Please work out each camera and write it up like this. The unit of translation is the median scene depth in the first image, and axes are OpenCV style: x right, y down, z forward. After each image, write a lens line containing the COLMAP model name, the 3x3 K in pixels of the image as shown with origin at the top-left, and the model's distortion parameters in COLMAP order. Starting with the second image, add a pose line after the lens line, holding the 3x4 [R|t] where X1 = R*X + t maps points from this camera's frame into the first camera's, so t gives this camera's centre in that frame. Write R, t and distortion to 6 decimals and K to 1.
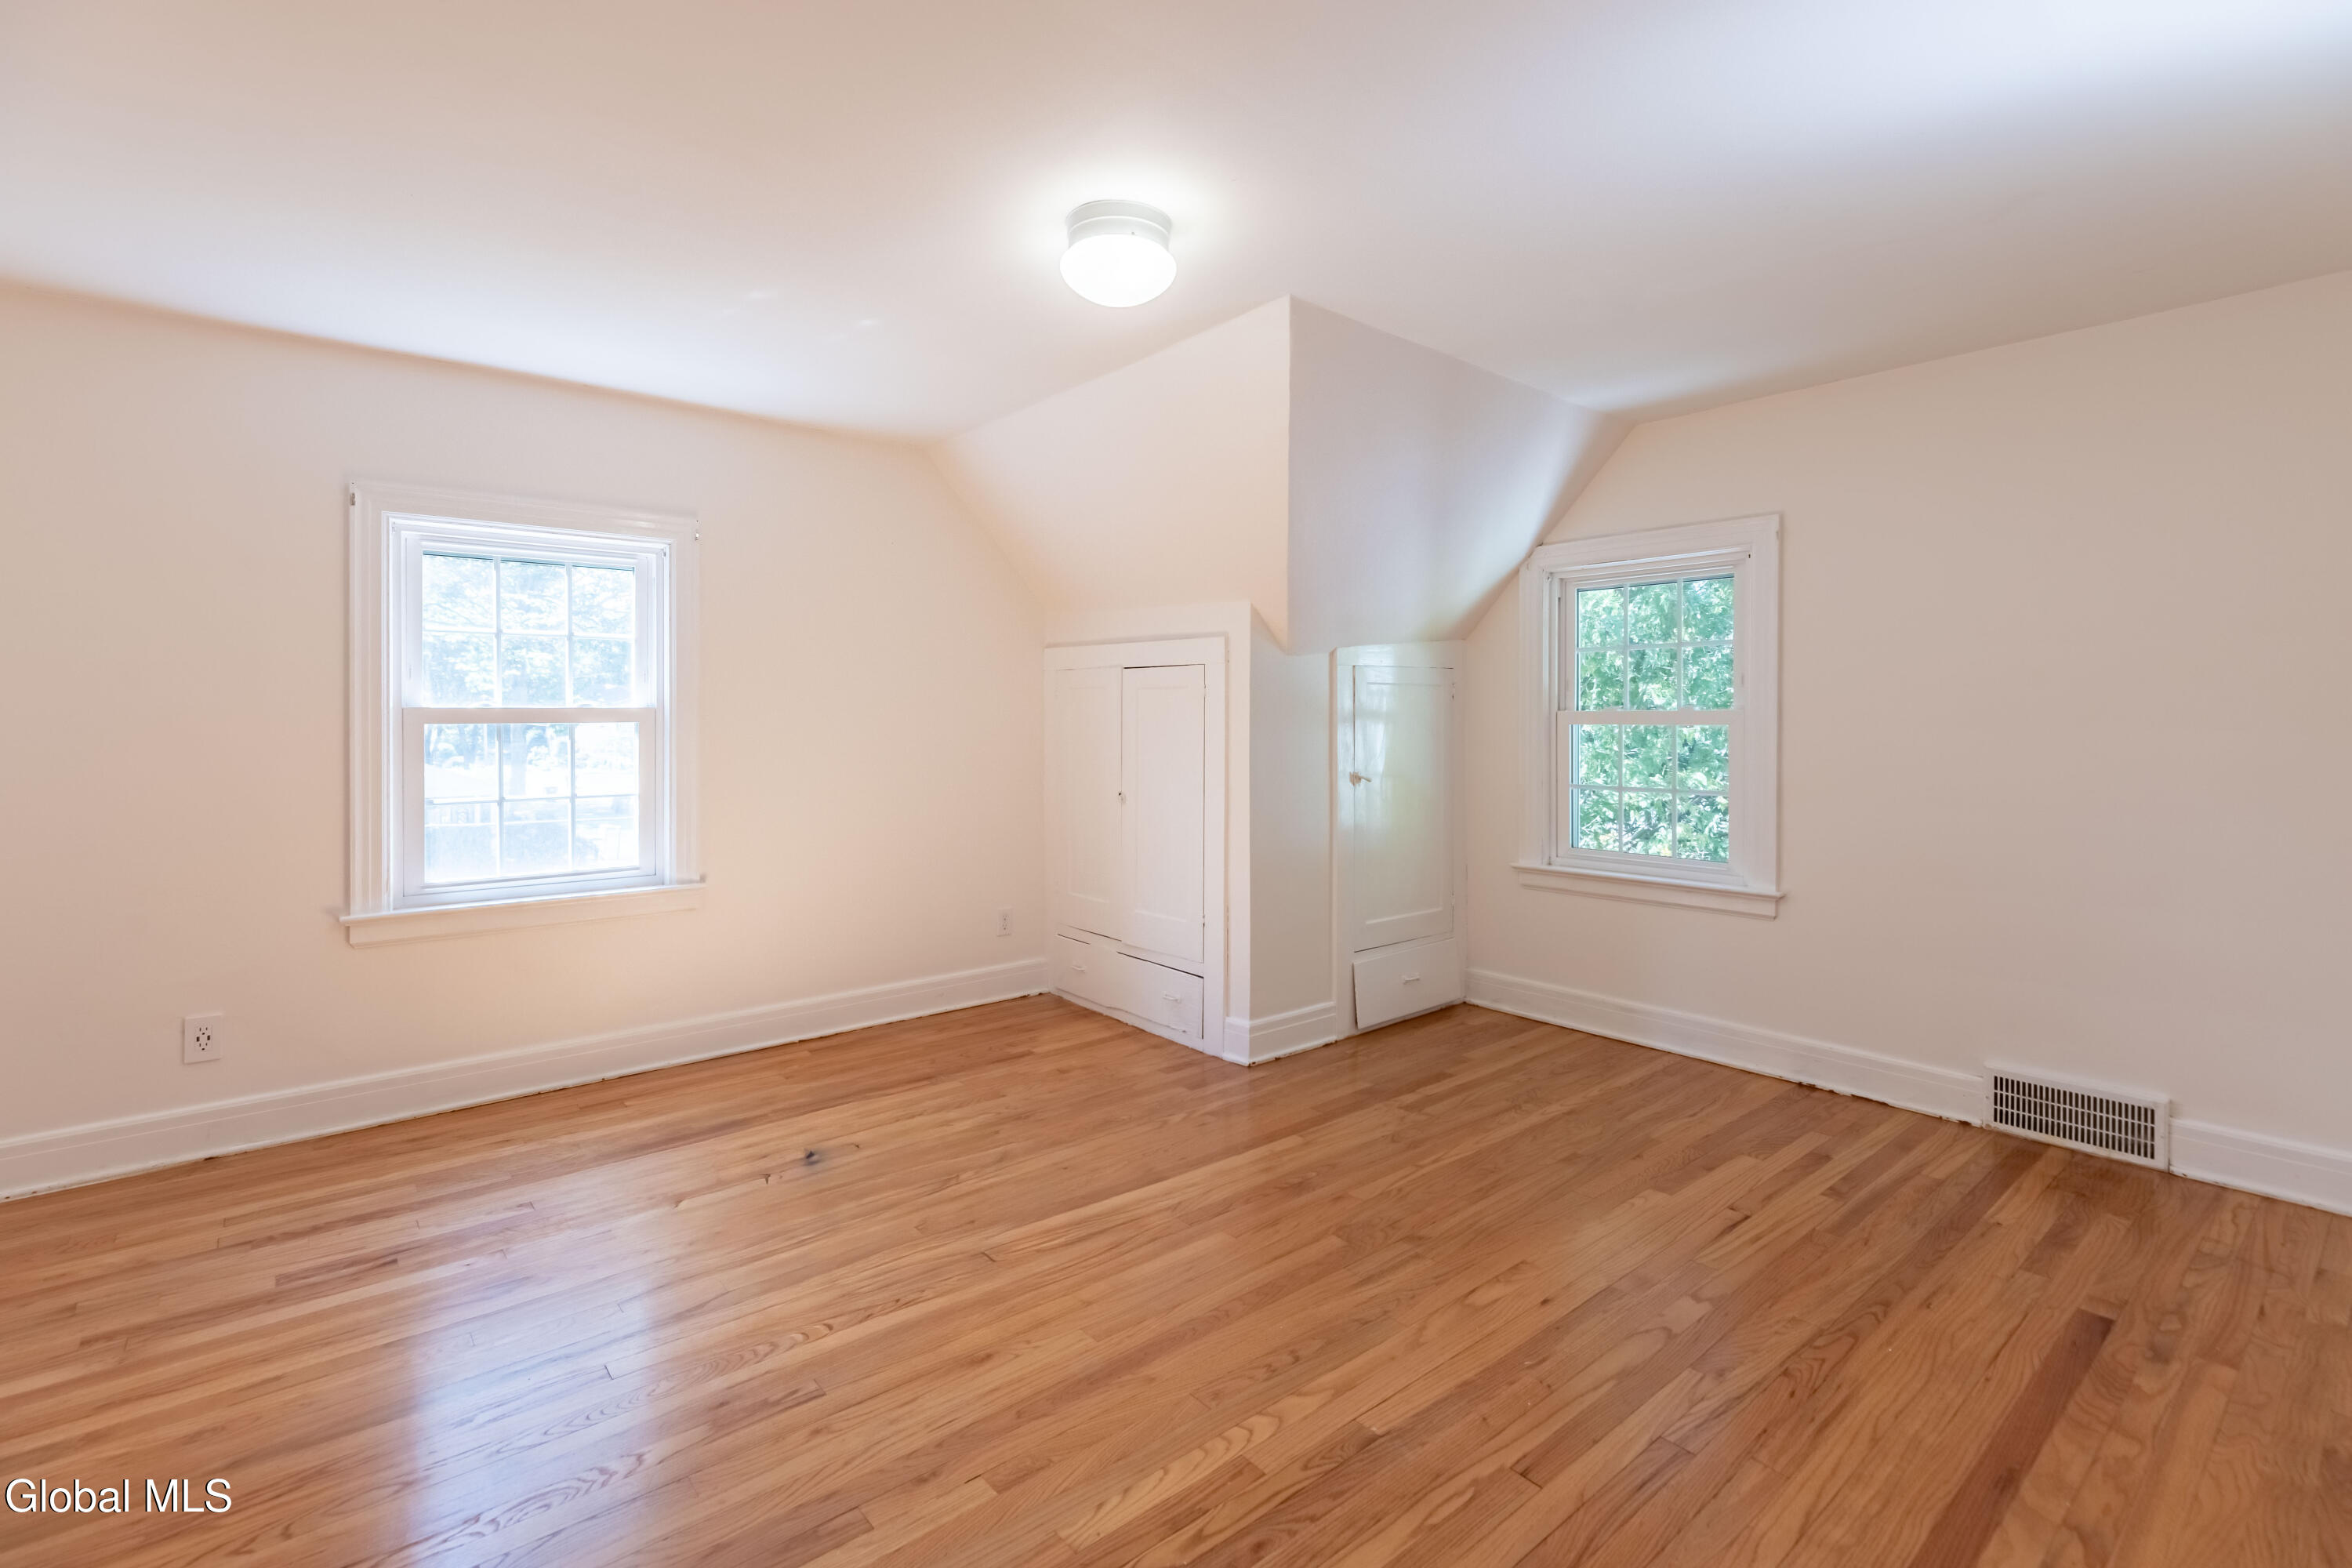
lens RADIAL K [[1113.0, 0, 1176.8], [0, 1113.0, 720.1], [0, 0, 1]] dist [-0.000919, -0.000268]
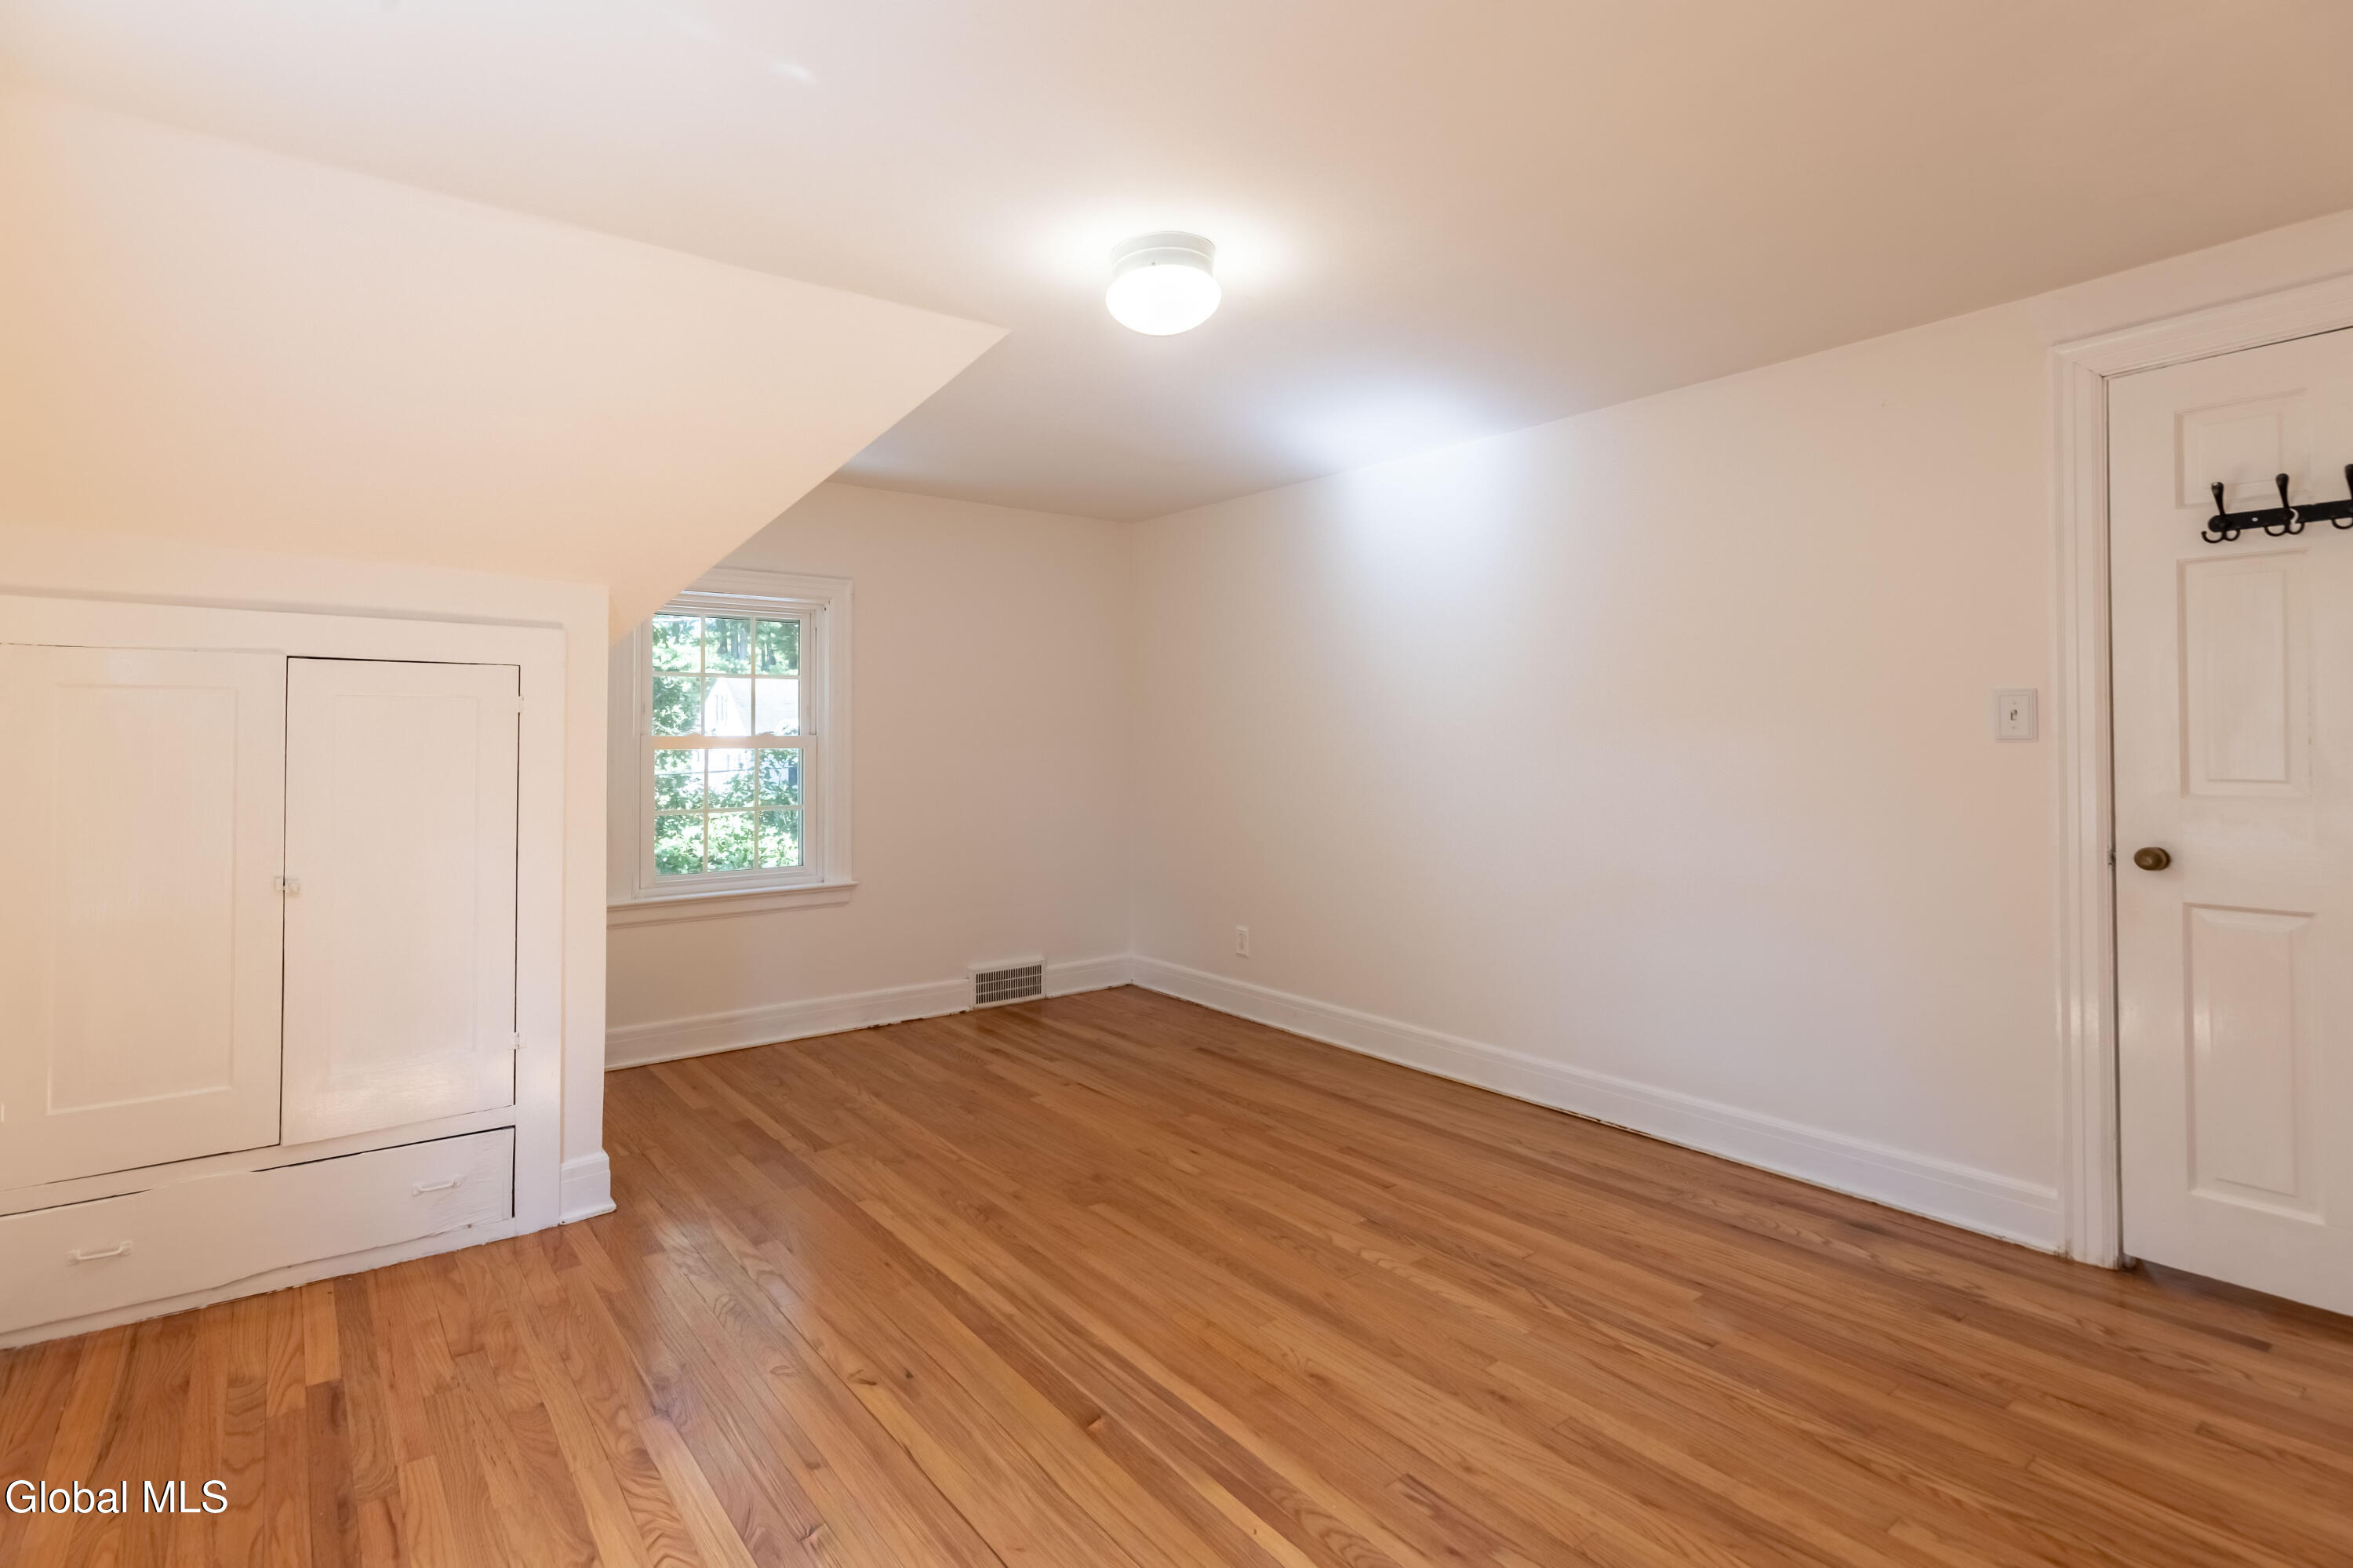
lens RADIAL K [[1079.1, 0, 1119.2], [0, 1079.1, 714.5], [0, 0, 1]] dist [0.003701, 0.000628]
pose [[0.059112, 0.022409, 0.998000, -0.826351], [0.005430, 0.999726, -0.022770, -0.004119], [-0.998237, 0.006765, 0.058974, 0.786592]]
